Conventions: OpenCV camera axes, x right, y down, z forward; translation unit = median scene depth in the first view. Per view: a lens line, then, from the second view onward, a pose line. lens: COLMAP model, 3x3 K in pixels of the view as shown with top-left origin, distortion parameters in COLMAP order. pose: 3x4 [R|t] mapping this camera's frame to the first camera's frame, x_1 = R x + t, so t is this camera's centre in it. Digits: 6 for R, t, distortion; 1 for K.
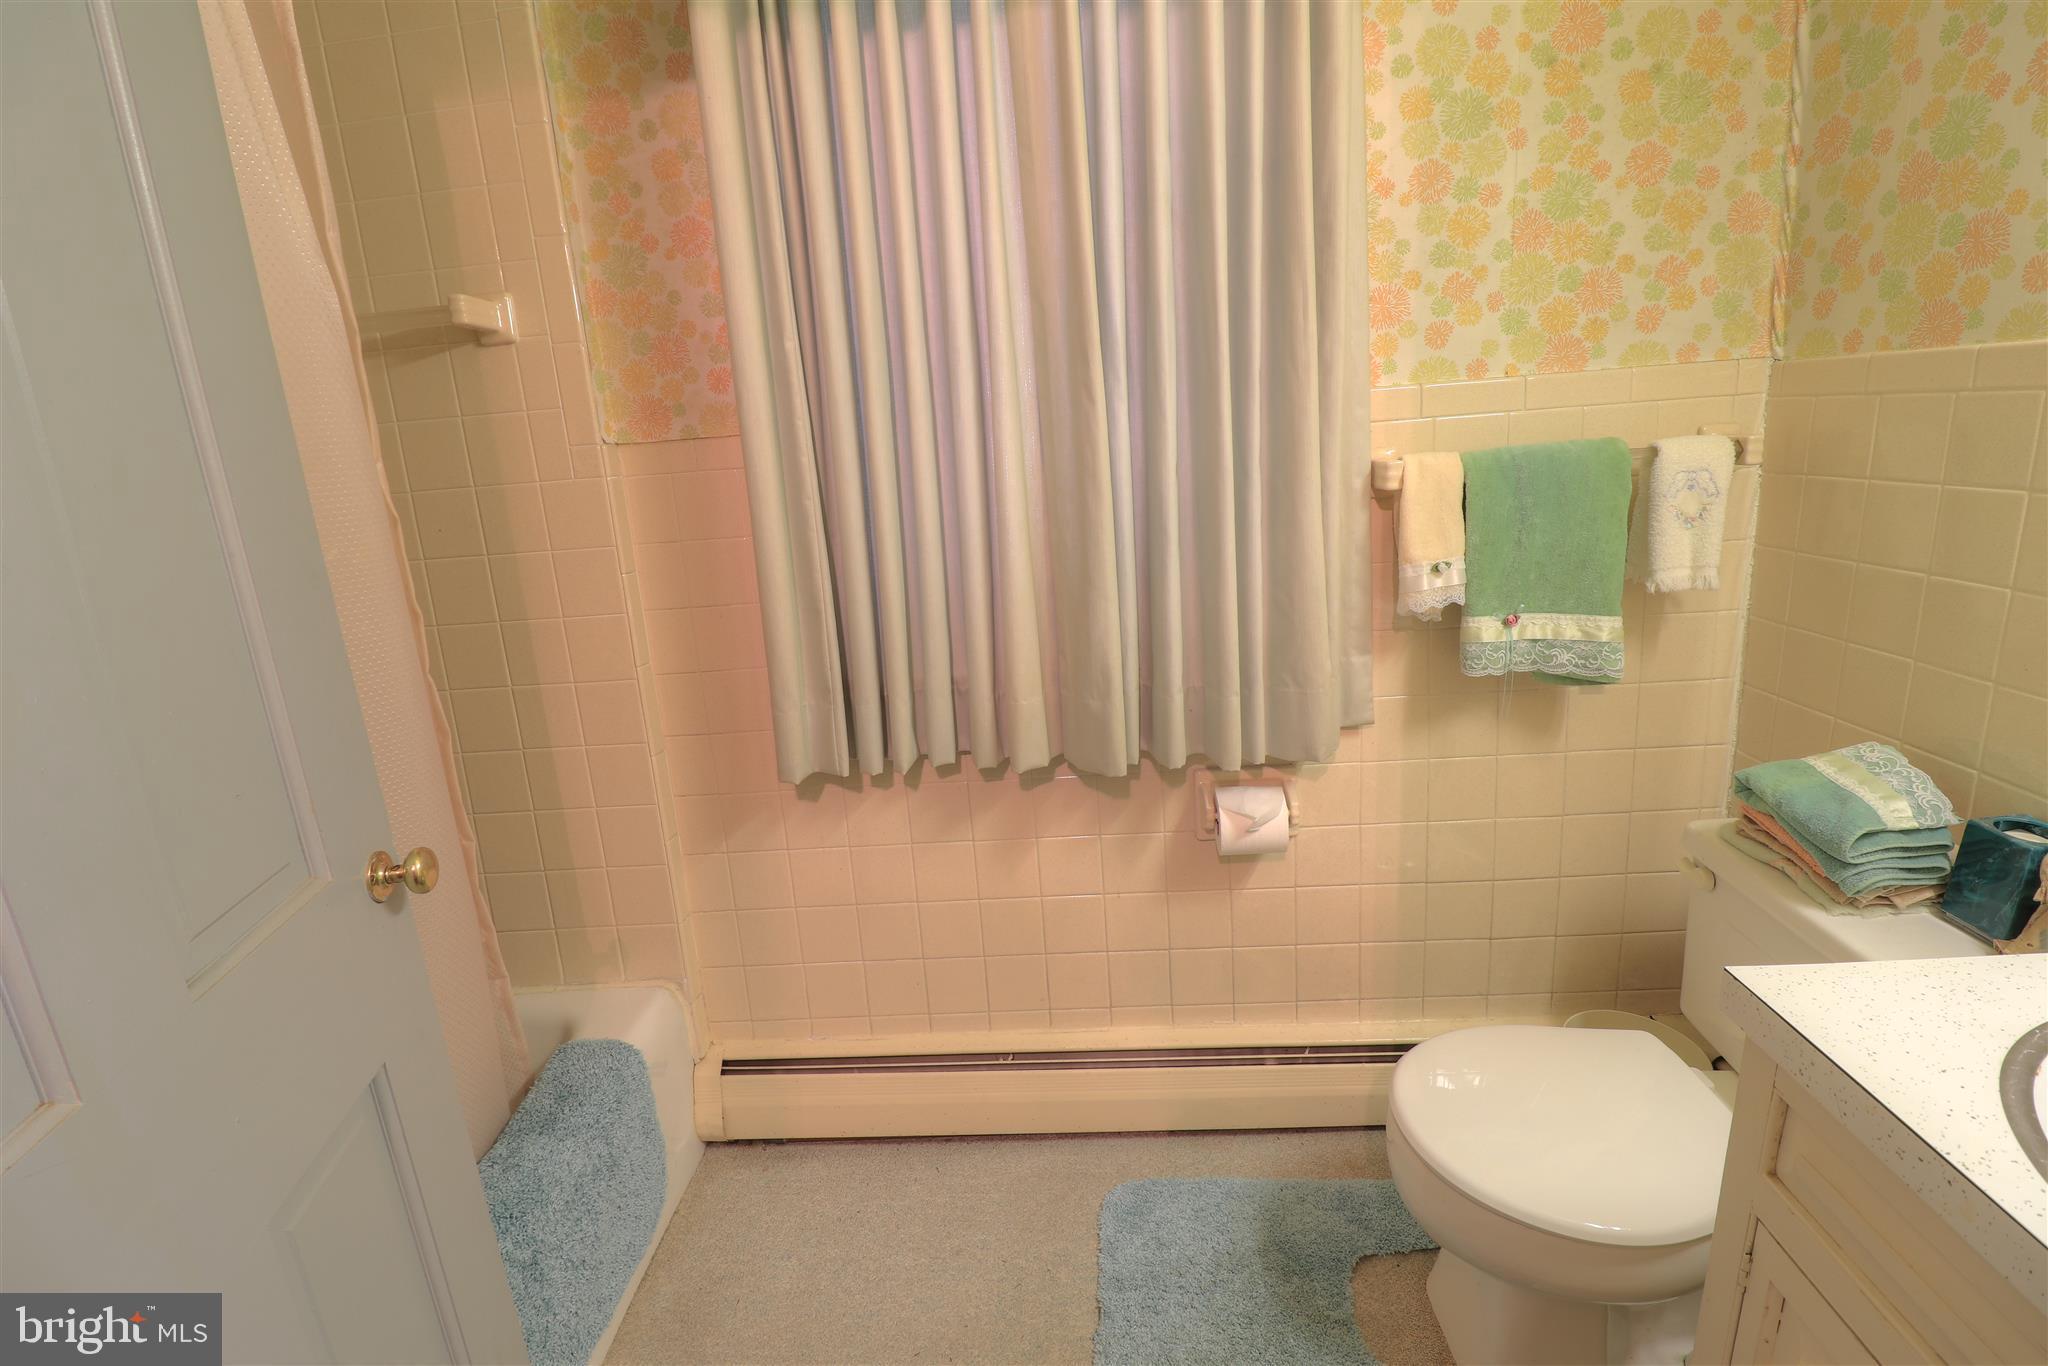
lens RADIAL K [[950.5, 0, 1020.0], [0, 950.5, 674.9], [0, 0, 1]] dist [-0.010044, -0.008457]
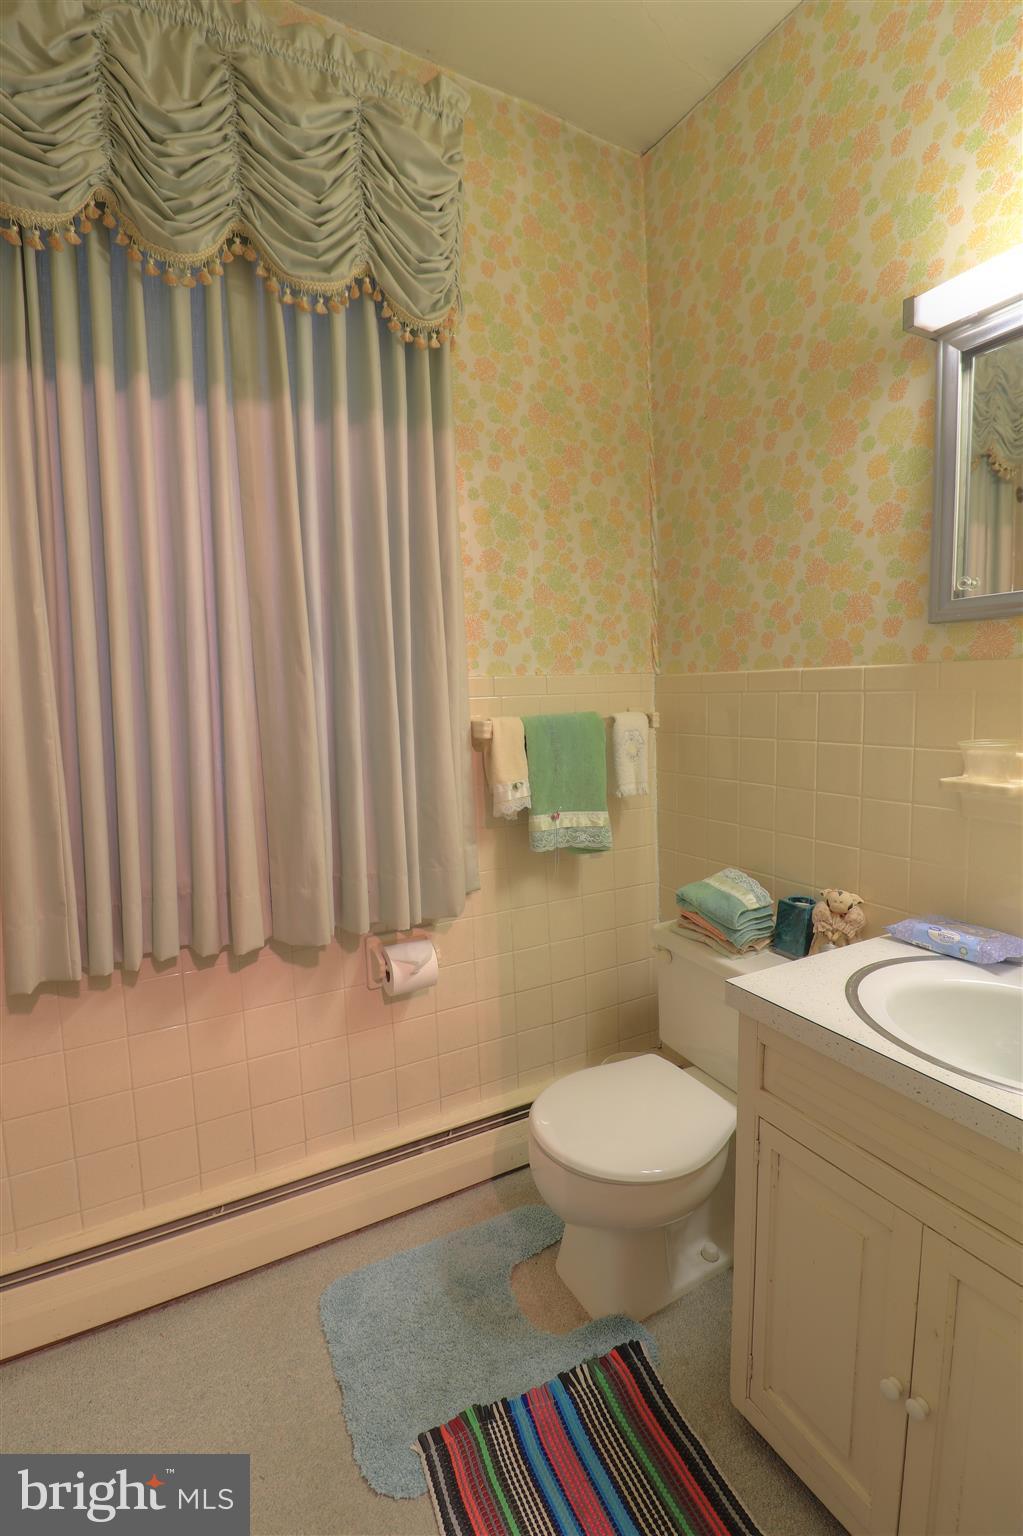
lens RADIAL K [[712.9, 0, 518.7], [0, 712.9, 766.2], [0, 0, 1]] dist [-0.010044, -0.008457]
pose [[0.844488, -0.002899, 0.535566, -0.208253], [0.096466, 0.984454, -0.146780, 0.033197], [-0.526815, 0.175618, 0.831640, -0.023705]]
